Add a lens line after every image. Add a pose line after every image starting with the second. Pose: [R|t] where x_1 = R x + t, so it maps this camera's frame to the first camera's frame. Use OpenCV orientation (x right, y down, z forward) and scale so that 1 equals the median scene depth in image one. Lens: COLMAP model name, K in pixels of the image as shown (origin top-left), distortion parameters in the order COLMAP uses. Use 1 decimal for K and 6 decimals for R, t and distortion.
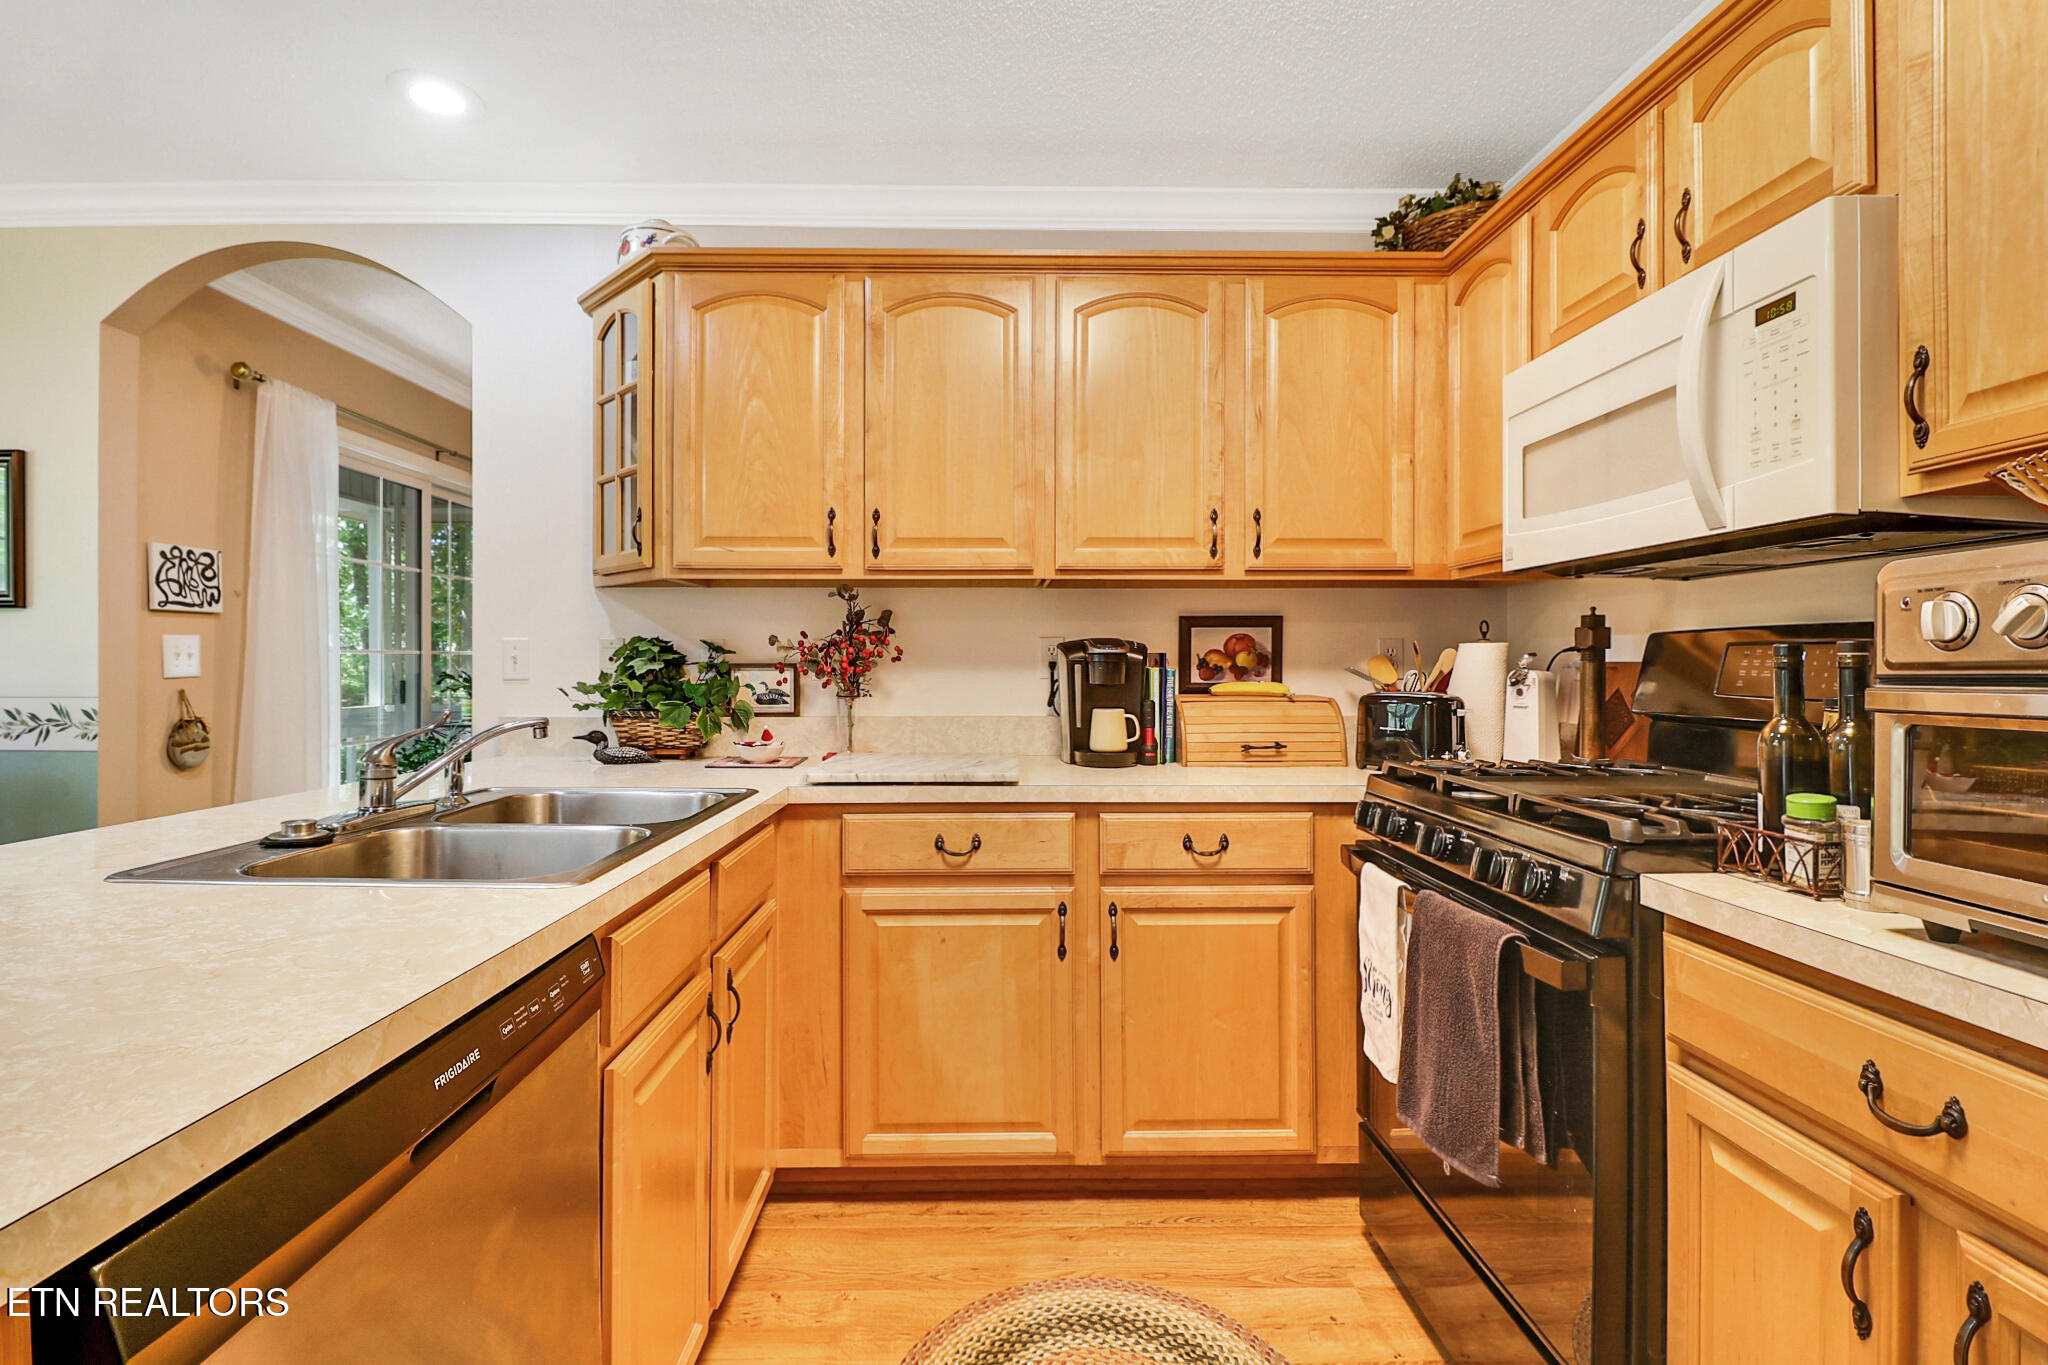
lens RADIAL K [[950.9, 0, 1016.8], [0, 950.9, 668.8], [0, 0, 1]] dist [-0.012193, -0.001700]
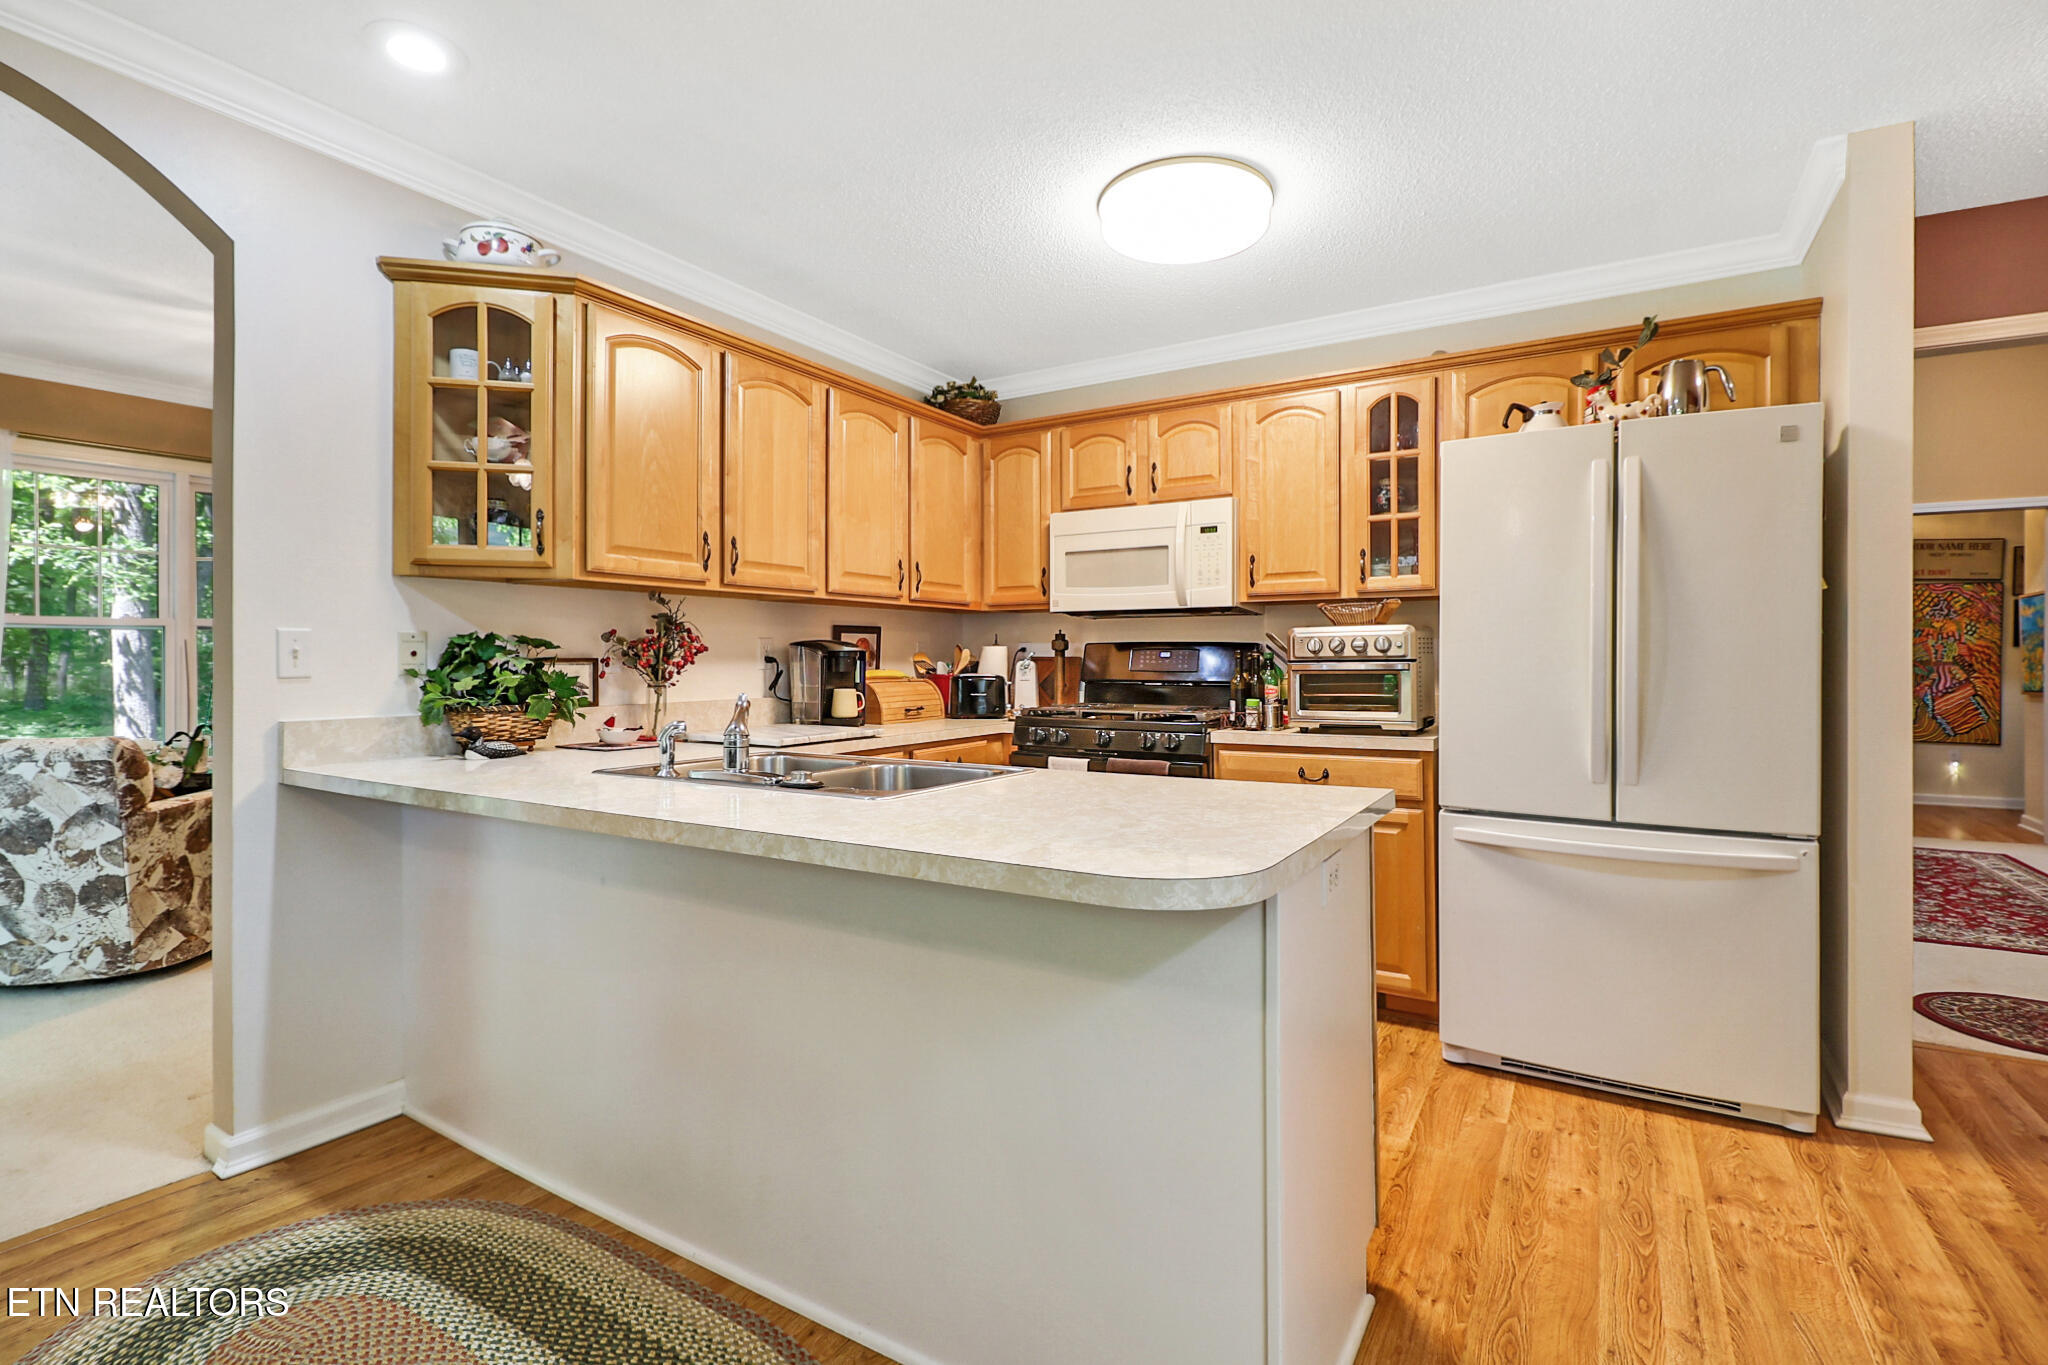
lens RADIAL K [[950.9, 0, 1032.3], [0, 950.9, 675.8], [0, 0, 1]] dist [-0.012193, -0.001700]
pose [[0.519493, -0.016116, 0.854323, -1.227097], [0.005820, 0.999866, 0.015322, 0.002148], [-0.854455, -0.002988, 0.519517, -0.009026]]
